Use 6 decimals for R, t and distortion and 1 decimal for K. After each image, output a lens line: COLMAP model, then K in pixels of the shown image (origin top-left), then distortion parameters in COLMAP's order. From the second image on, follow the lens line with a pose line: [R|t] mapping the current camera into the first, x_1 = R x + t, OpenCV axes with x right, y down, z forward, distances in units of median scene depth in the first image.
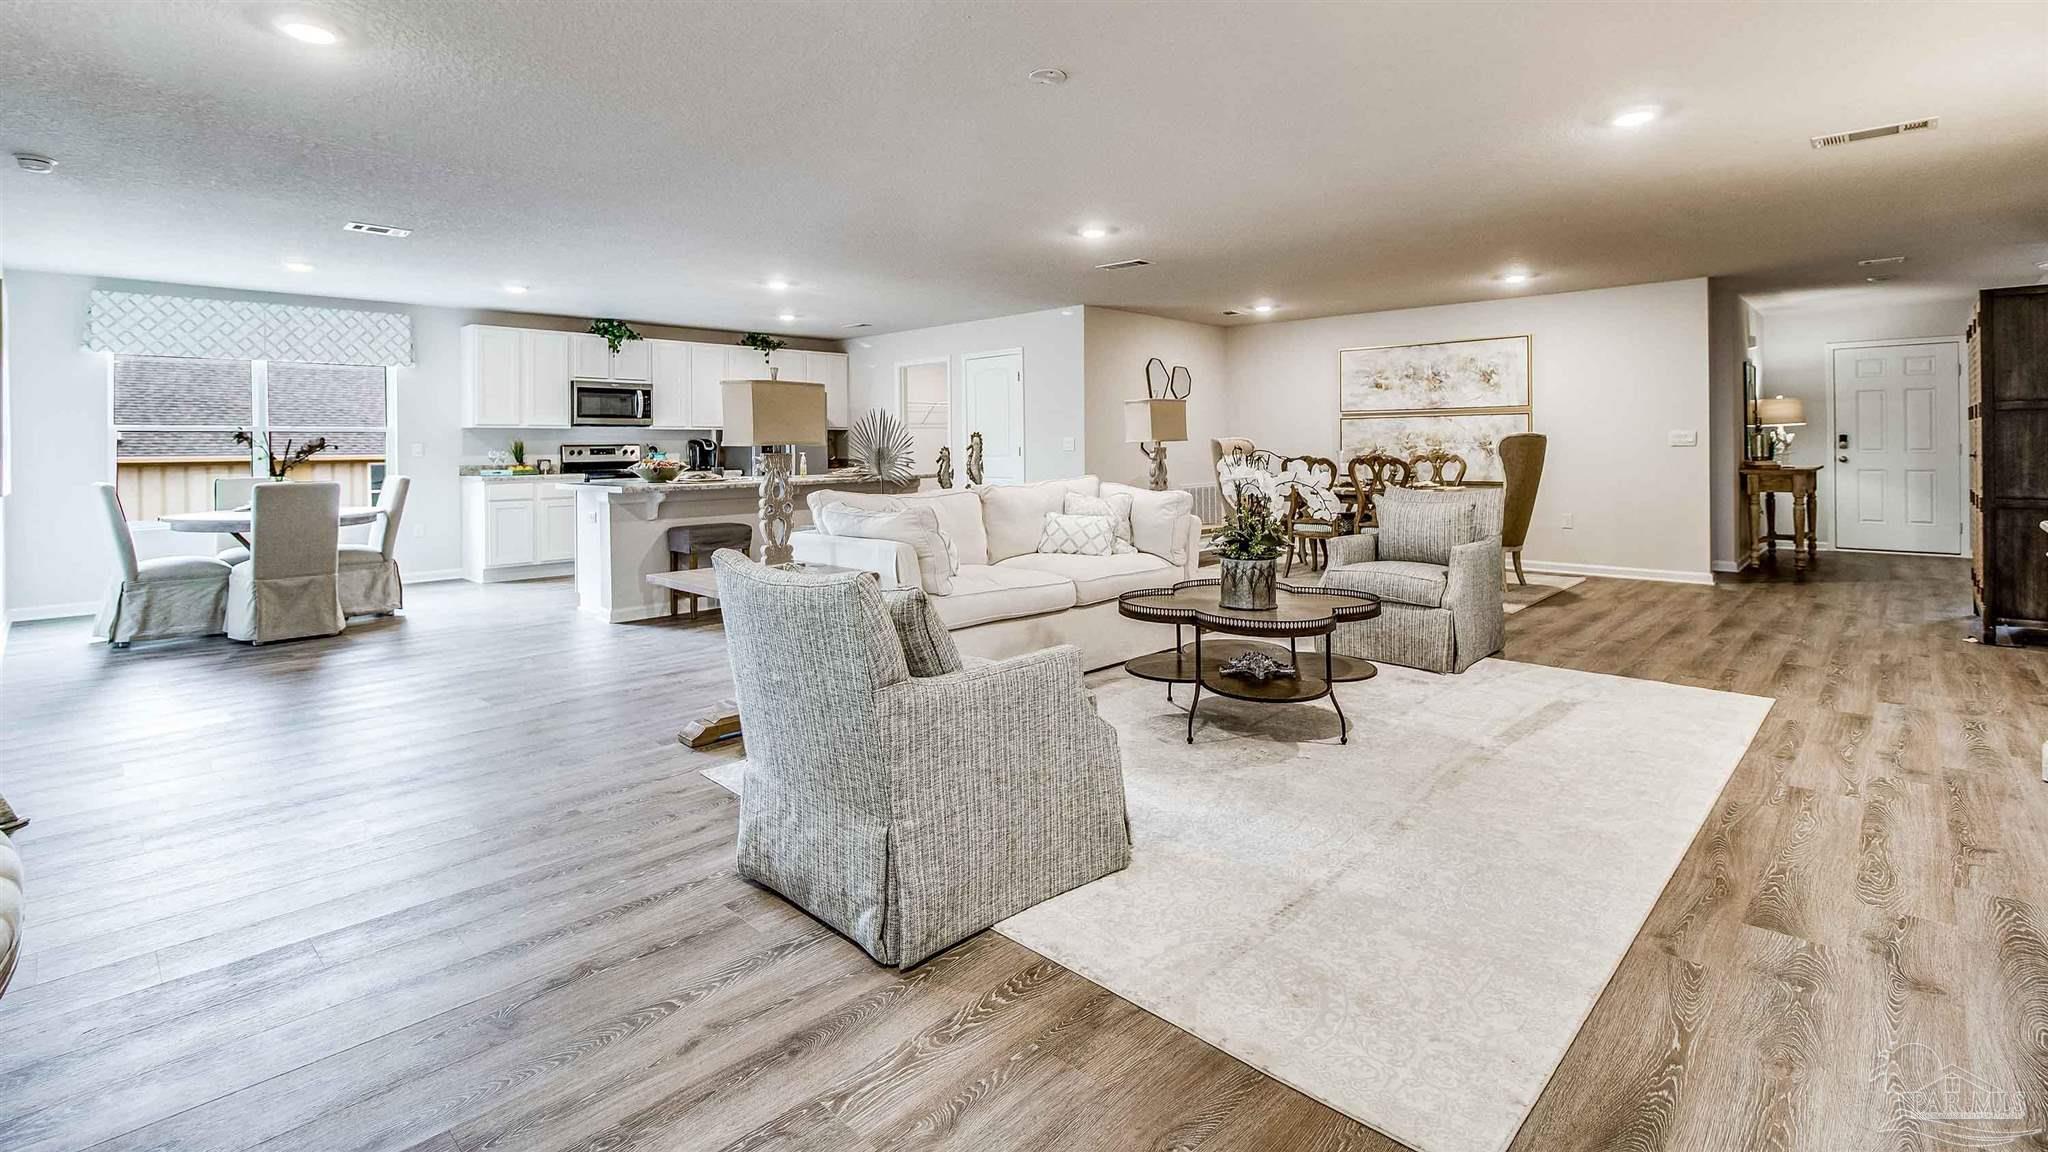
lens RADIAL K [[988.4, 0, 990.9], [0, 988.4, 444.3], [0, 0, 1]] dist [0.002055, -0.000062]
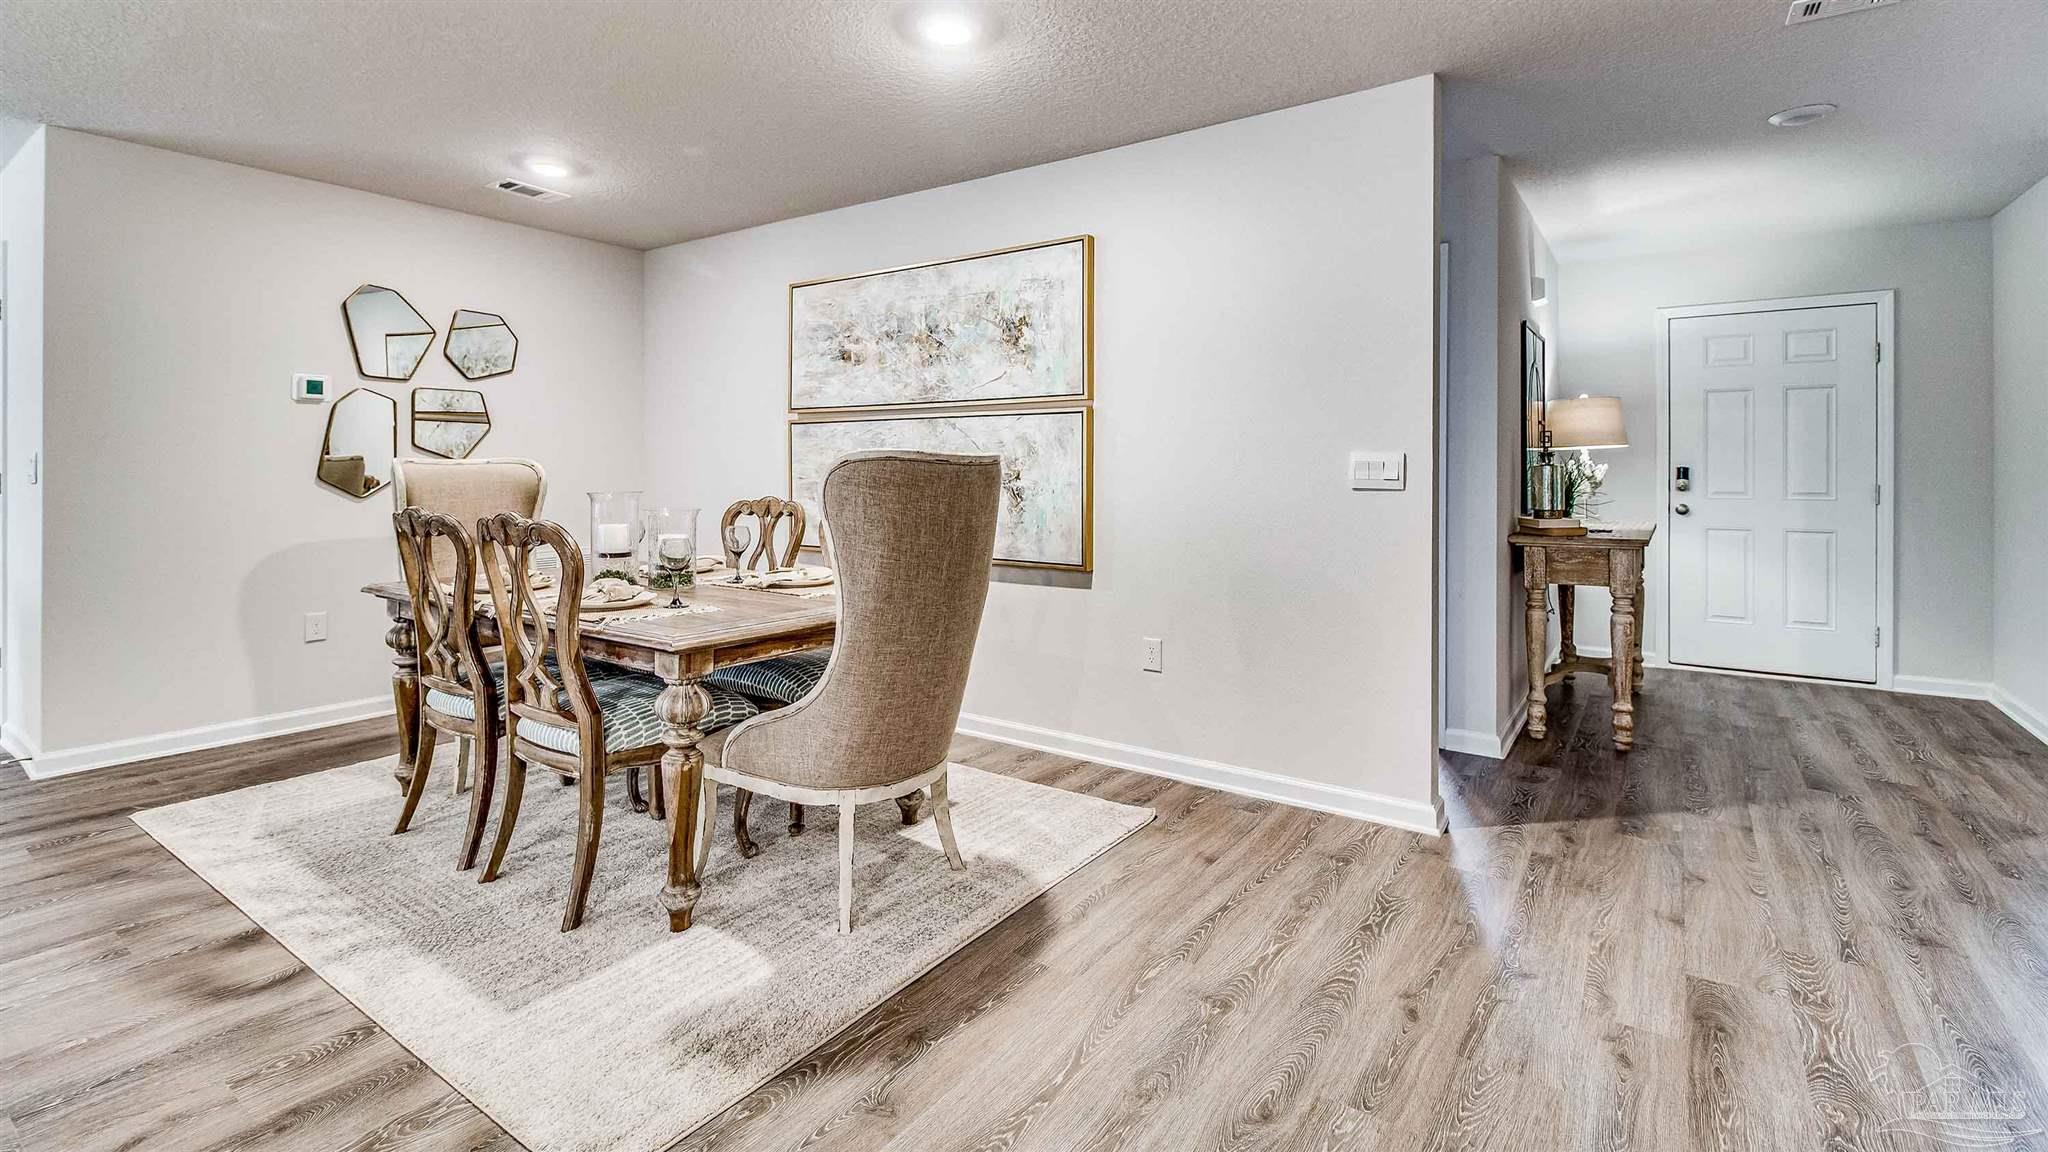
lens RADIAL K [[938.7, 0, 1032.4], [0, 938.7, 465.3], [0, 0, 1]] dist [0.020288, -0.009932]
pose [[0.988377, 0.012142, 0.151534, 0.439106], [-0.011713, 0.999924, -0.003727, -0.004561], [-0.151568, 0.001909, 0.988445, 0.558422]]
